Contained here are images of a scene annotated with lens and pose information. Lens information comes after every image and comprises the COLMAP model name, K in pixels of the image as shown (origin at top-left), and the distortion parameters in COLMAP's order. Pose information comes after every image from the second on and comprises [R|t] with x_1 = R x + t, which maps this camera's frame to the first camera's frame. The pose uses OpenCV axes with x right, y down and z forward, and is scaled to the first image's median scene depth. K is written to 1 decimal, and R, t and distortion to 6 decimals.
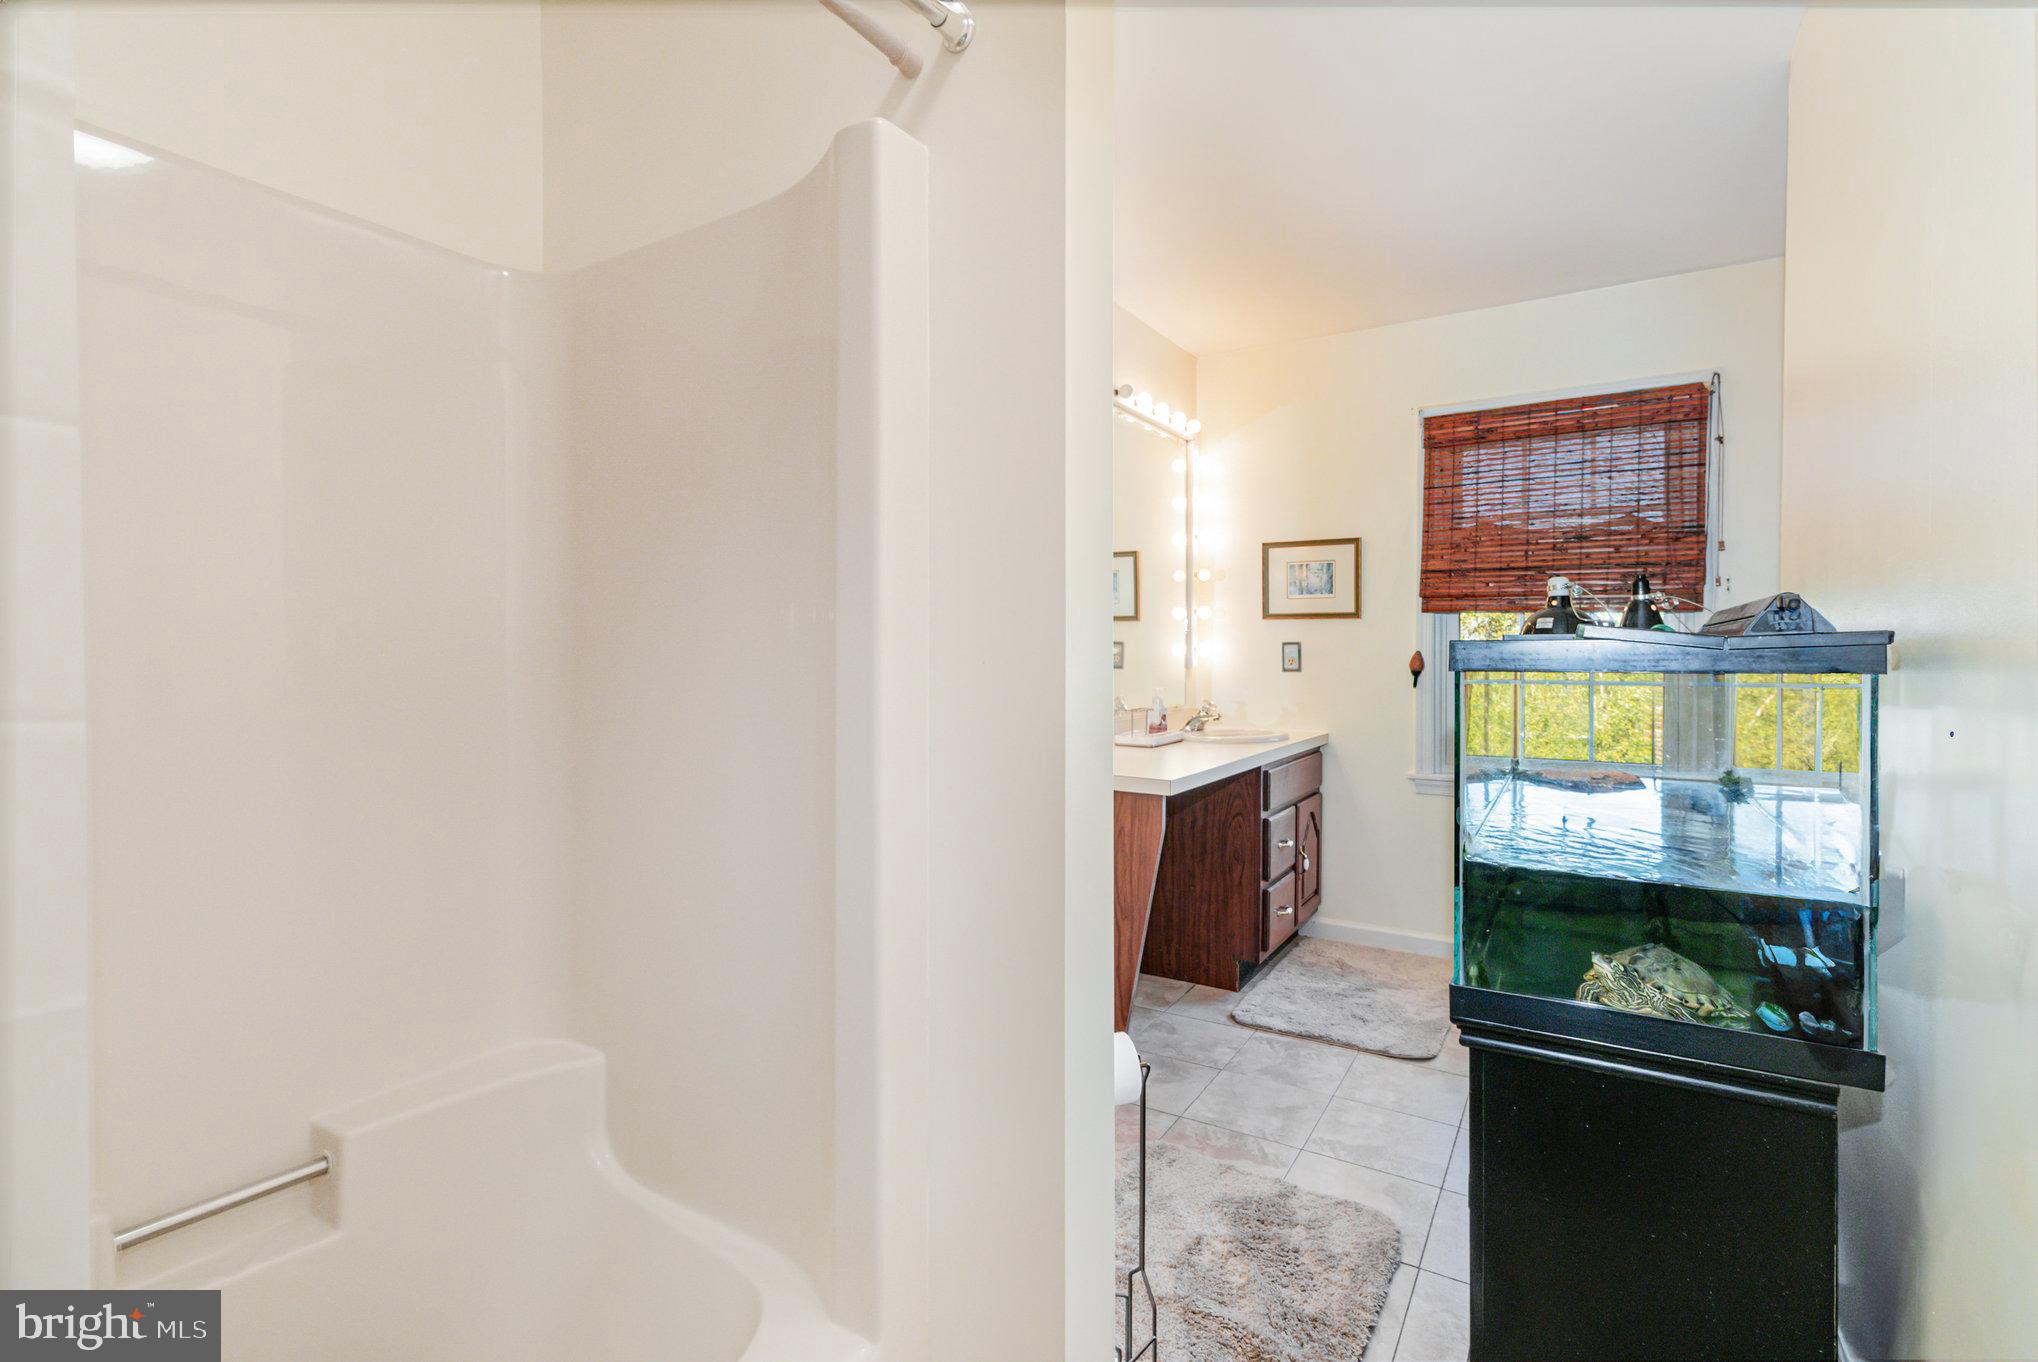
lens RADIAL K [[947.0, 0, 1033.5], [0, 947.0, 668.4], [0, 0, 1]] dist [0.002654, 0.000548]
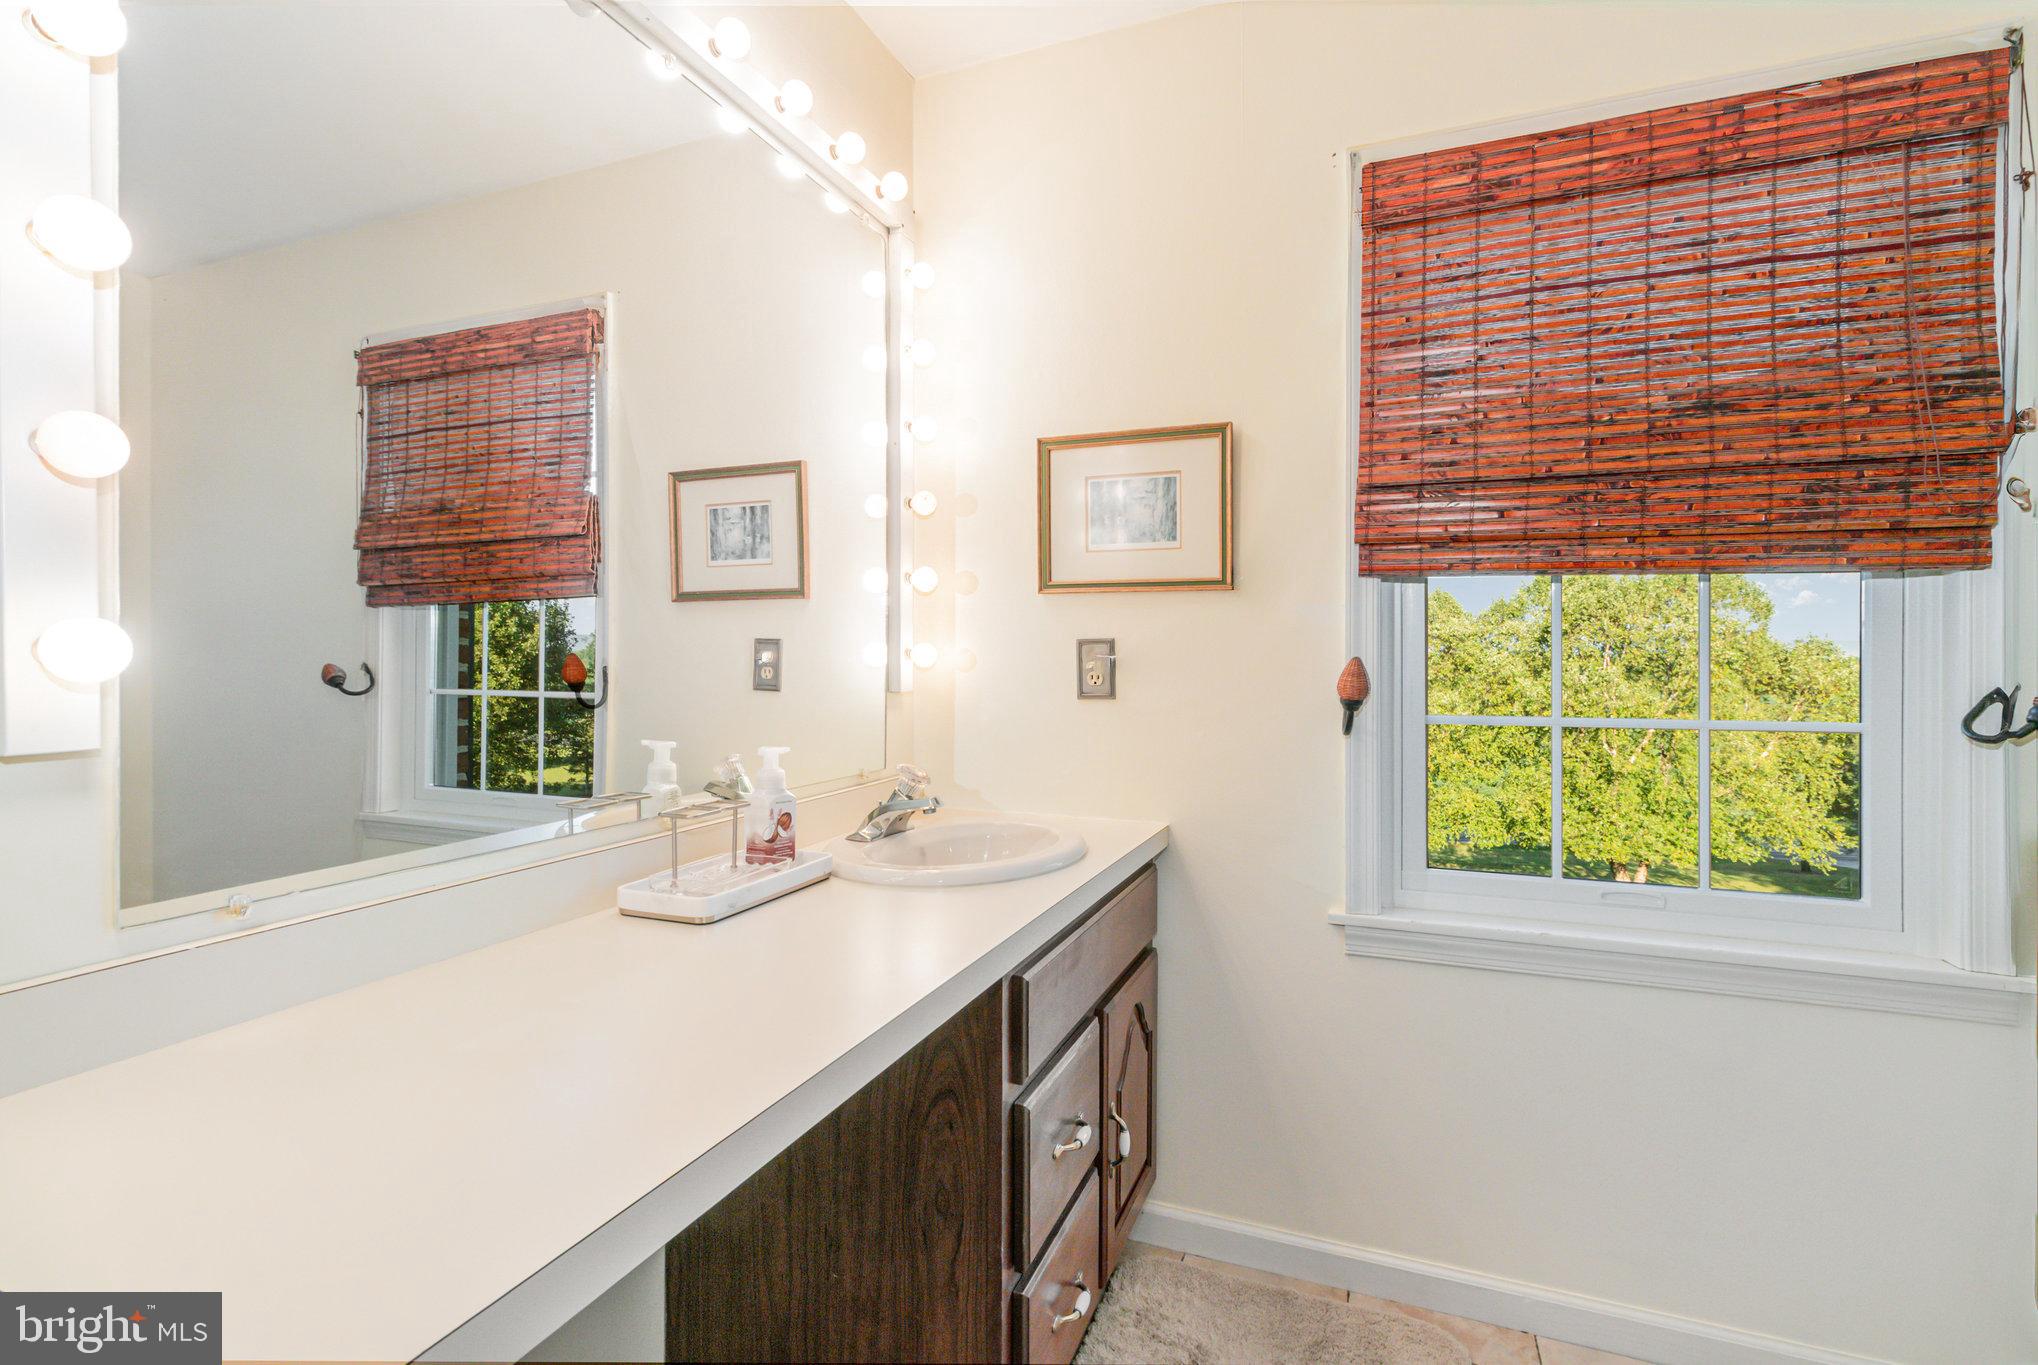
lens RADIAL K [[947.0, 0, 1015.0], [0, 947.0, 668.7], [0, 0, 1]] dist [0.002654, 0.000548]
pose [[0.988328, -0.004412, 0.152279, 0.168909], [0.004620, 0.999989, -0.001008, -0.013177], [-0.152273, 0.001700, 0.988337, 0.563033]]
